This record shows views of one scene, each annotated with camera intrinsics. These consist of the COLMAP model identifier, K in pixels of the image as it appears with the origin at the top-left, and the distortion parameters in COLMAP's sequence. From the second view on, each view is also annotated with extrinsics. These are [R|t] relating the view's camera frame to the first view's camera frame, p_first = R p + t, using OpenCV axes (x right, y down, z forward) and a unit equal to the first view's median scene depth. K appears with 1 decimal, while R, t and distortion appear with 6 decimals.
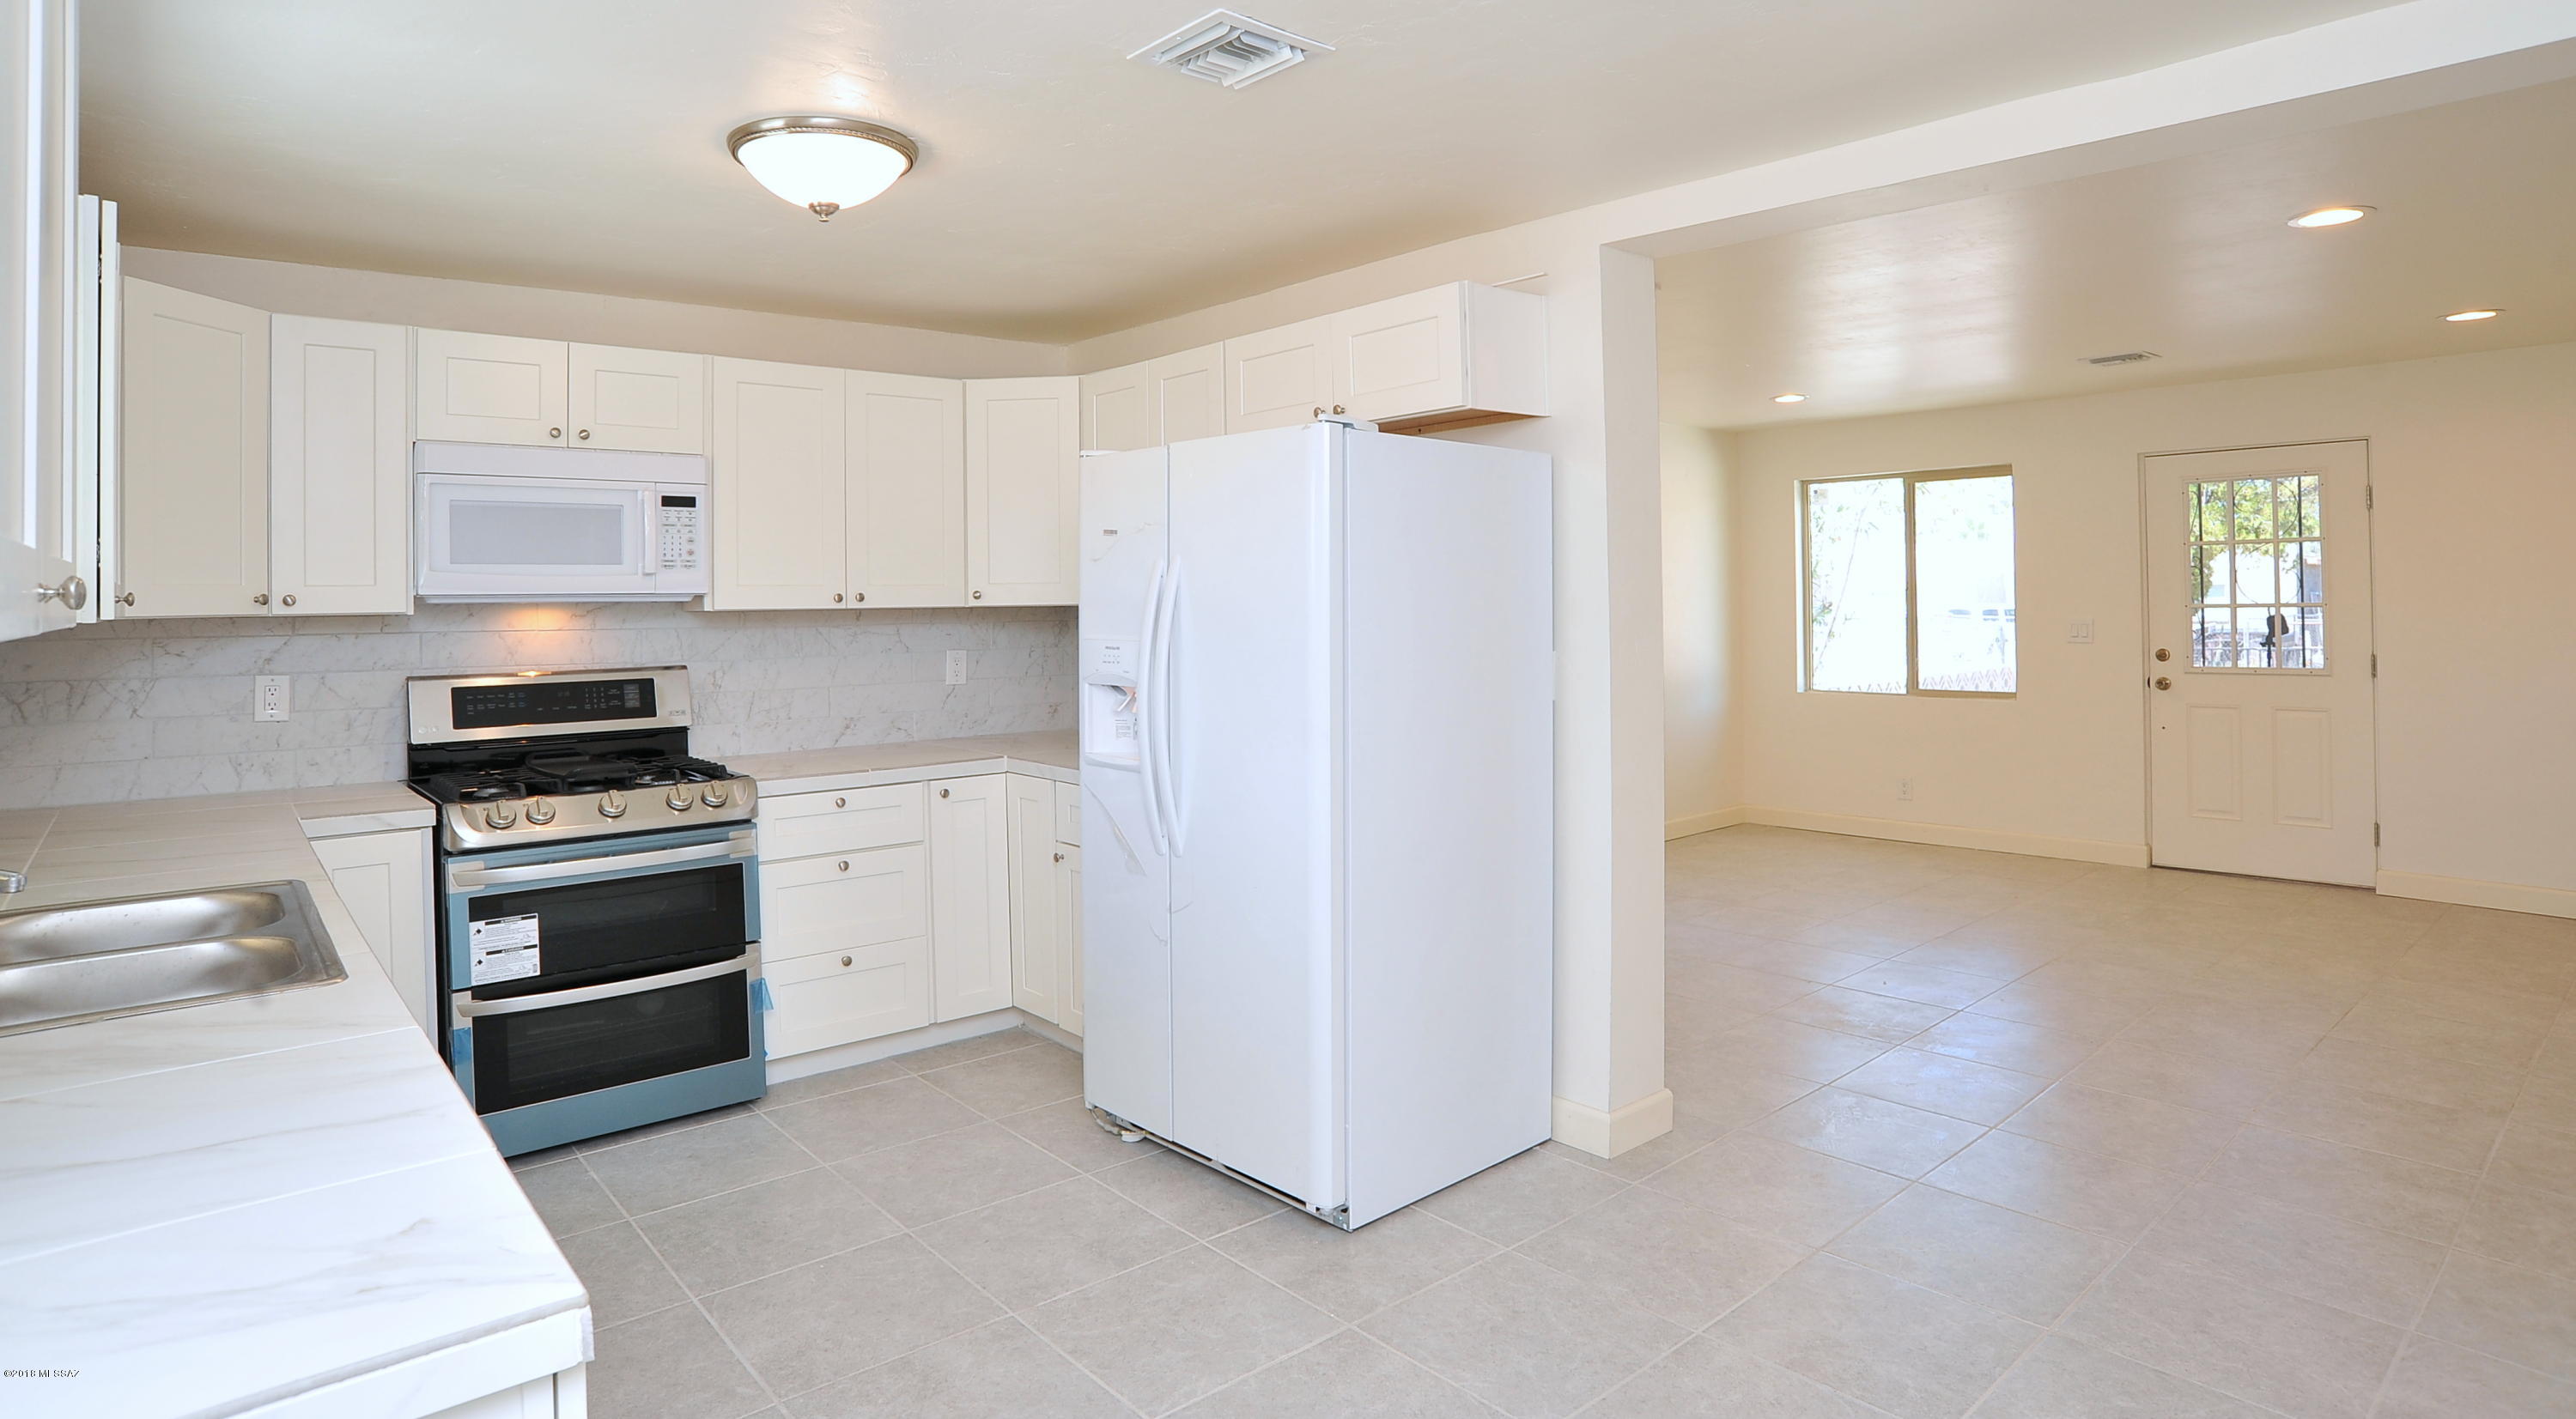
lens RADIAL K [[1358.7, 0, 1284.9], [0, 1358.7, 590.6], [0, 0, 1]] dist [-0.055860, 0.010229]
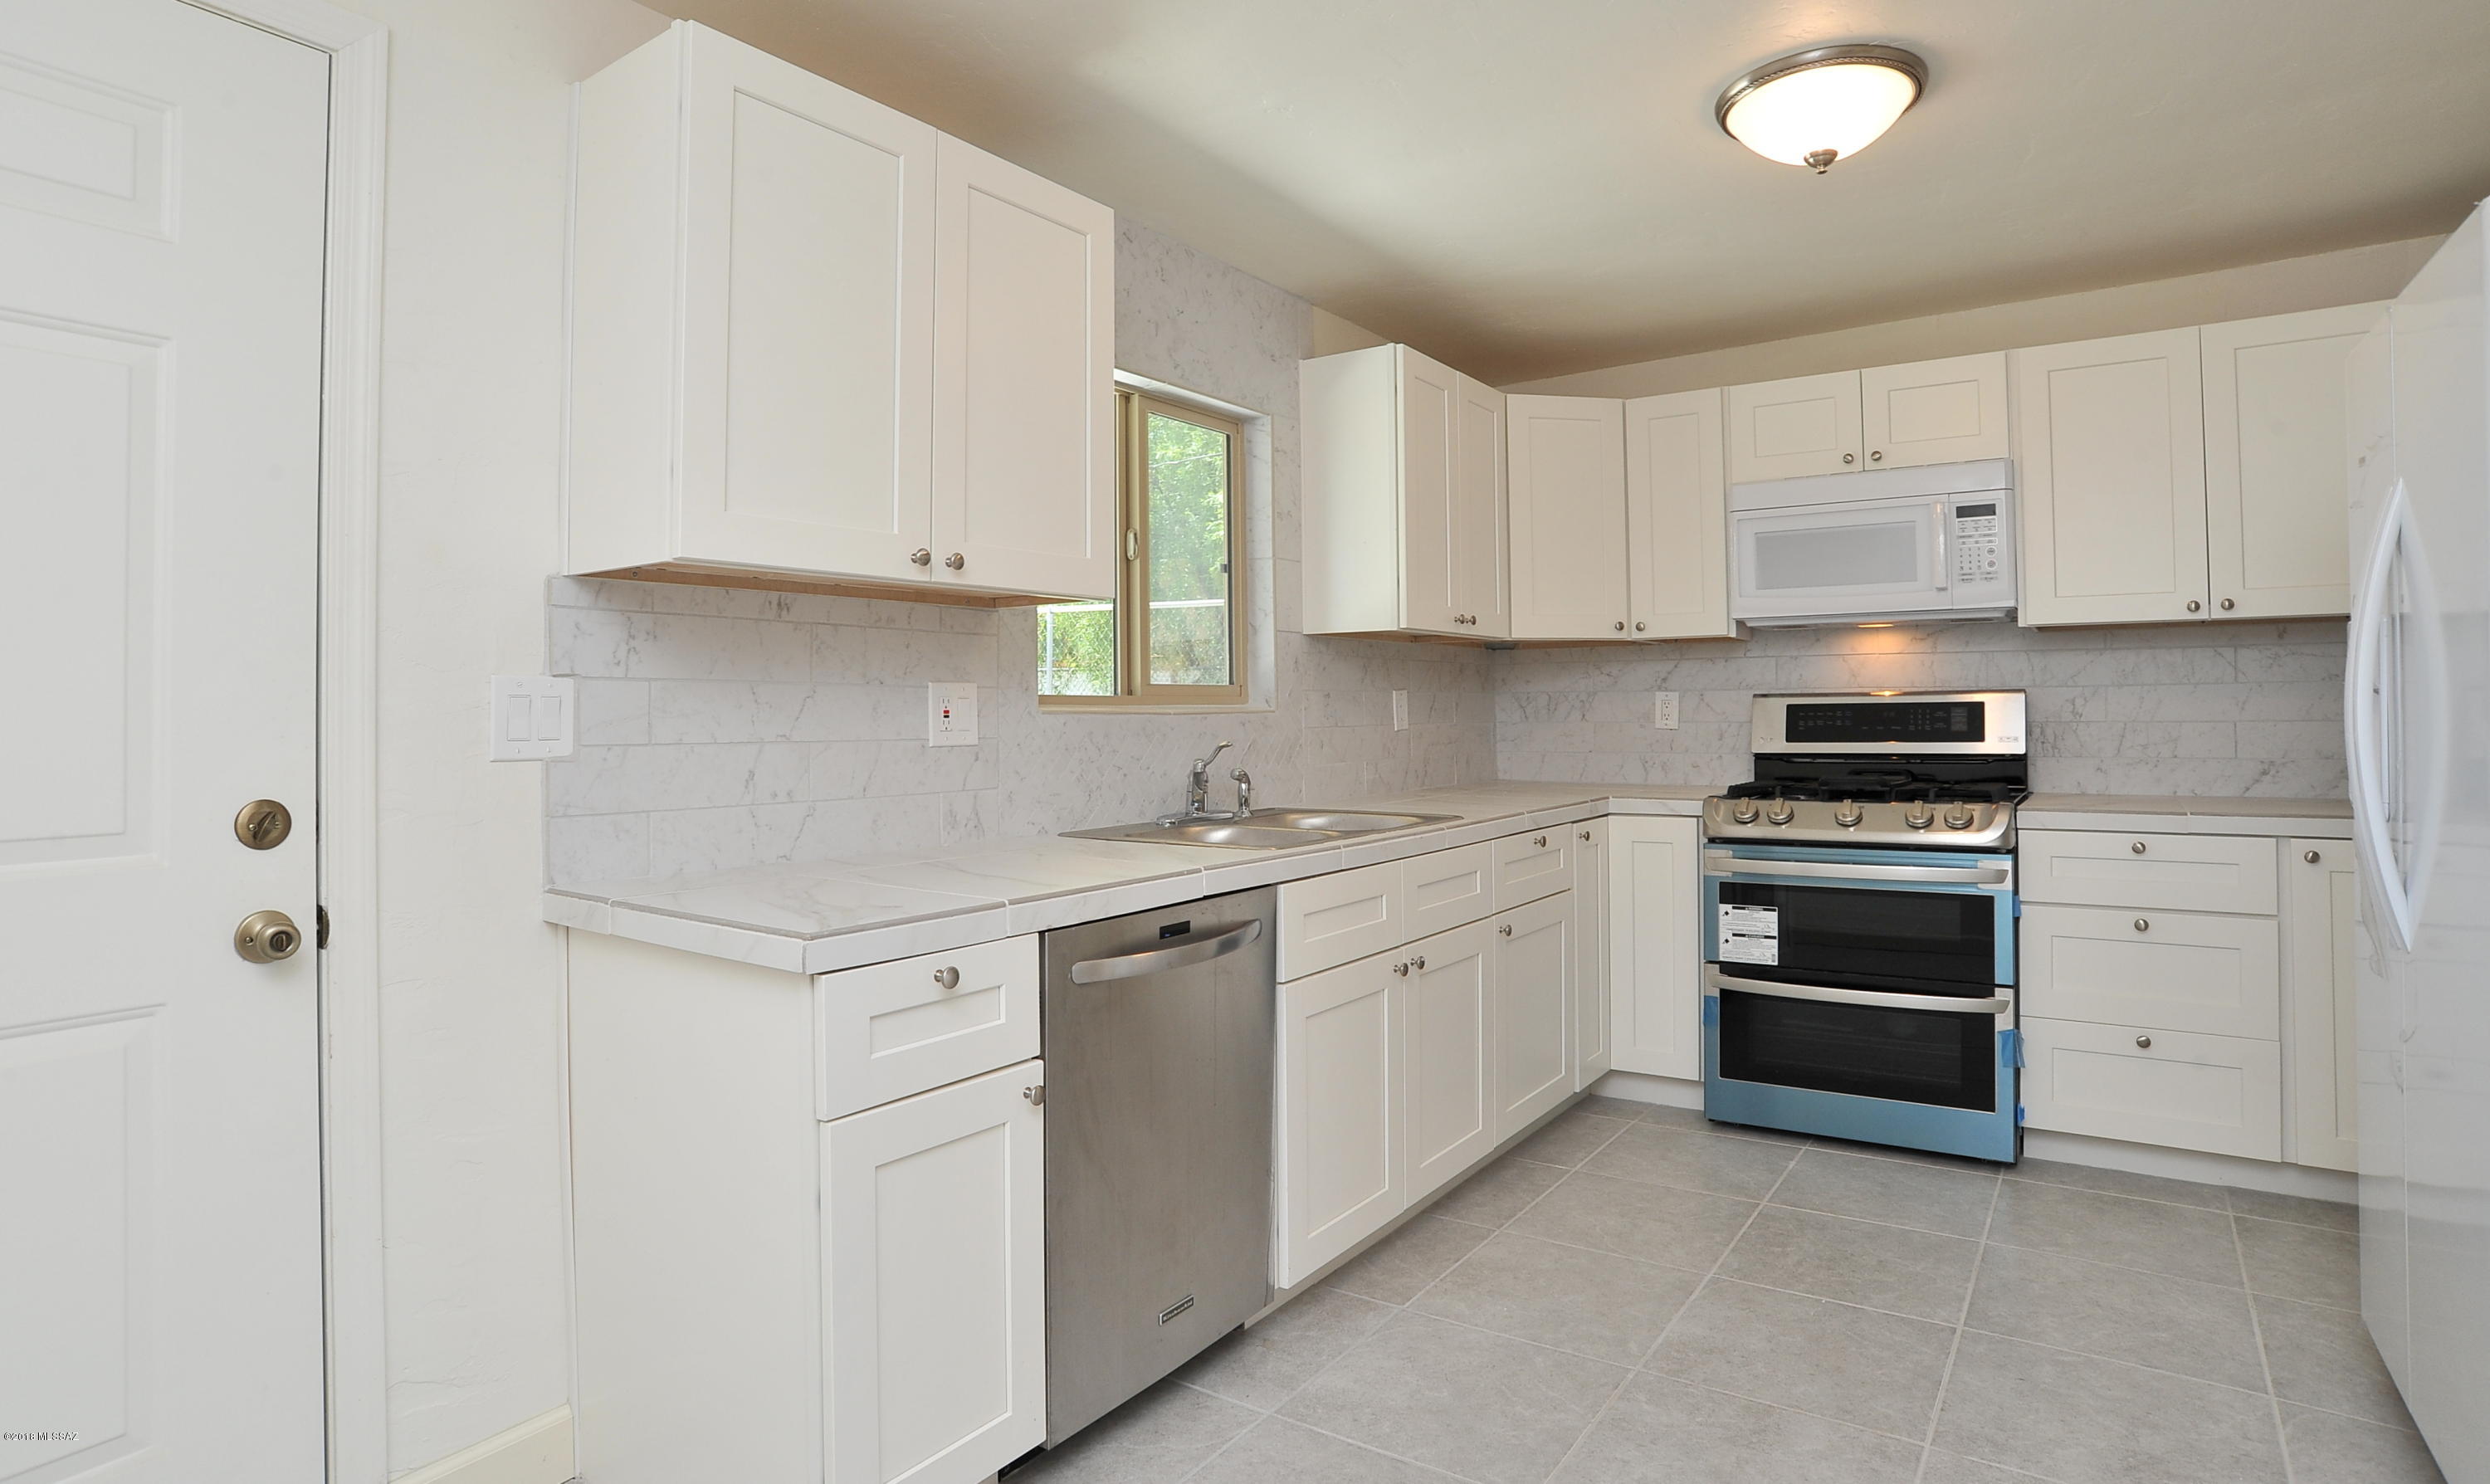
lens RADIAL K [[1325.2, 0, 1266.5], [0, 1325.2, 688.9], [0, 0, 1]] dist [-0.069434, 0.026302]
pose [[0.263238, -0.009171, -0.964687, 0.315603], [0.010268, 0.999925, -0.006704, 0.063888], [0.964676, -0.008140, 0.263312, 0.300840]]
